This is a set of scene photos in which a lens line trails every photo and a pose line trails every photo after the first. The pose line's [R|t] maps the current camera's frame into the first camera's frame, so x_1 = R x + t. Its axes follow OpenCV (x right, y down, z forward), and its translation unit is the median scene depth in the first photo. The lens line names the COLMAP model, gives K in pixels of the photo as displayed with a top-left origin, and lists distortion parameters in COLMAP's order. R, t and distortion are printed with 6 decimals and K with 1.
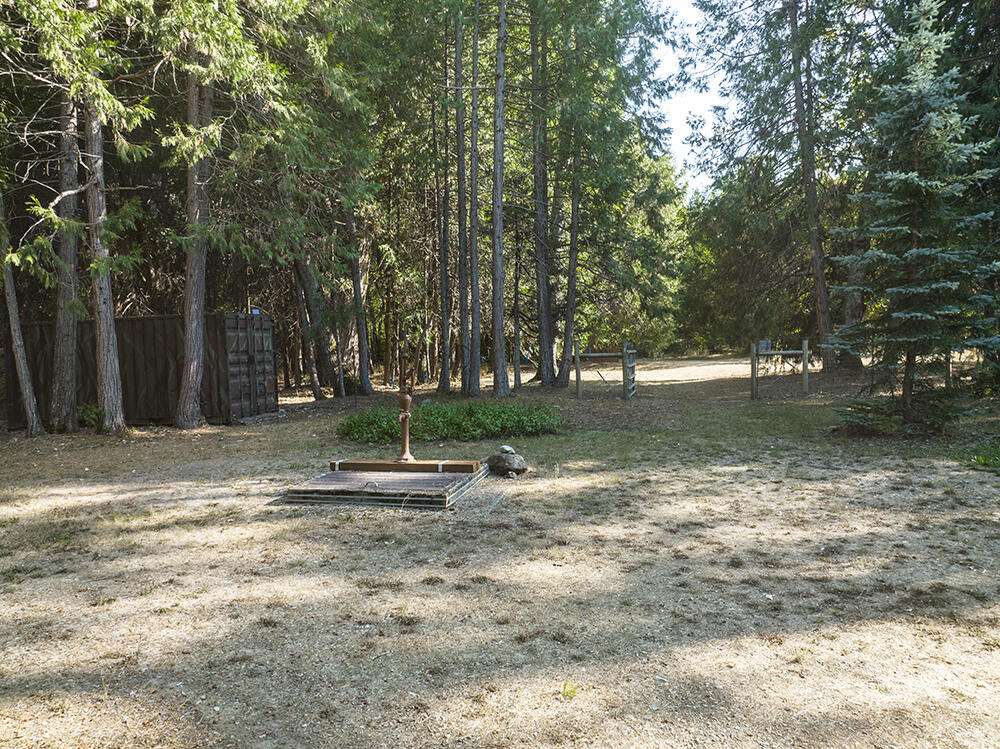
lens RADIAL K [[708.9, 0, 497.6], [0, 708.9, 374.5], [0, 0, 1]] dist [-0.038296, -0.009863]
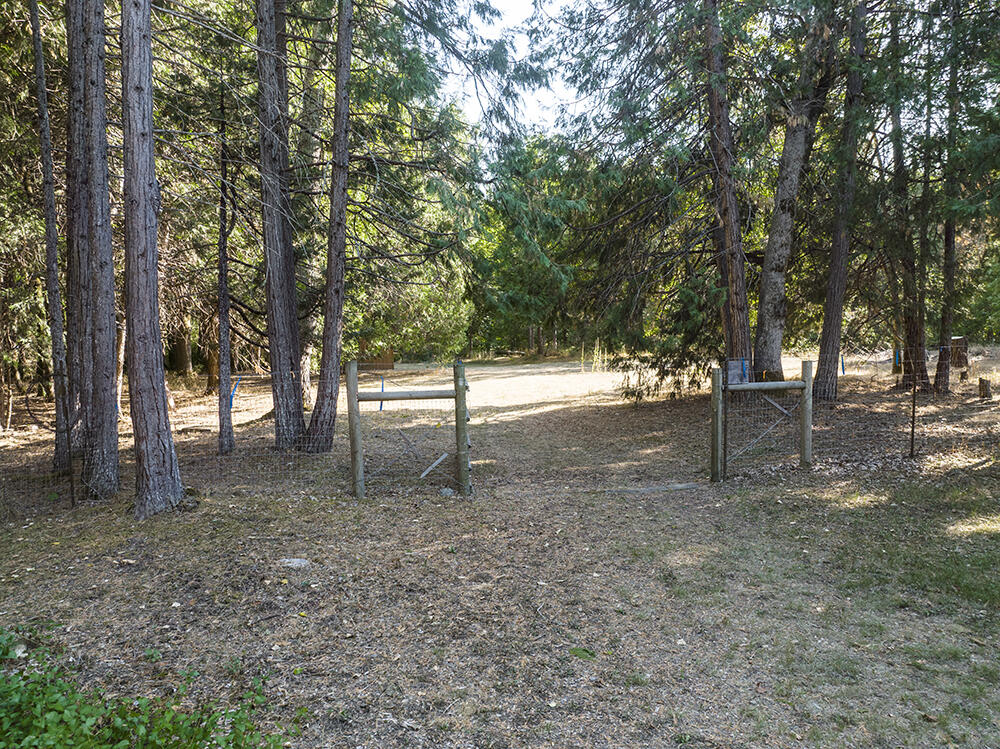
lens RADIAL K [[708.9, 0, 499.7], [0, 708.9, 382.0], [0, 0, 1]] dist [-0.038296, -0.009863]
pose [[0.944630, -0.015185, 0.327785, 0.043576], [0.010317, 0.999809, 0.016585, -0.032700], [-0.327974, -0.012285, 0.944607, 0.441864]]
